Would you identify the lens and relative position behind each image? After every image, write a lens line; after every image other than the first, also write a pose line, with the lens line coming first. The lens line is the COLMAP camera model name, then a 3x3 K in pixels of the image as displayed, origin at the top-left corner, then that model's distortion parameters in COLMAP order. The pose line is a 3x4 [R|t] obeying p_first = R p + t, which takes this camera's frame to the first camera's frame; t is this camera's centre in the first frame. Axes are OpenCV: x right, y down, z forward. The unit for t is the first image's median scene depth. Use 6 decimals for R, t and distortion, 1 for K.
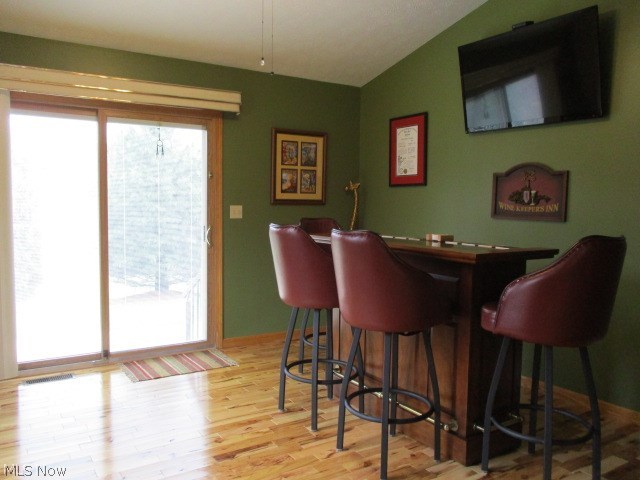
lens RADIAL K [[535.7, 0, 320.0], [0, 535.7, 240.0], [0, 0, 1]] dist [-0.022591, 0.002893]
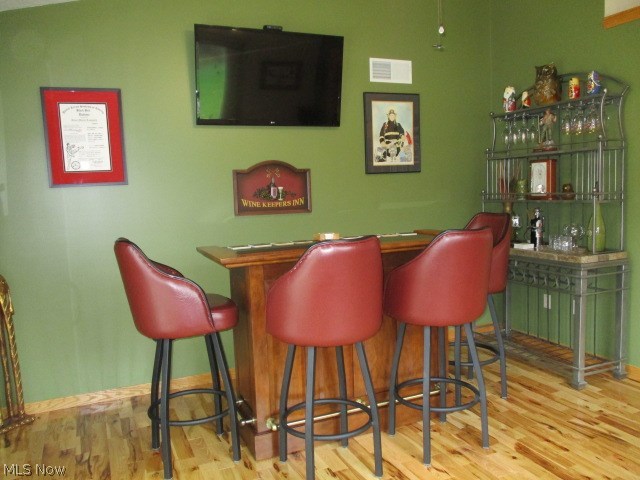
lens RADIAL K [[535.7, 0, 320.0], [0, 535.7, 240.0], [0, 0, 1]] dist [-0.022591, 0.002893]
pose [[0.165661, -0.117002, 0.979218, -0.635547], [0.109317, 0.988997, 0.099677, -0.082952], [-0.980105, 0.090533, 0.176628, 0.717701]]
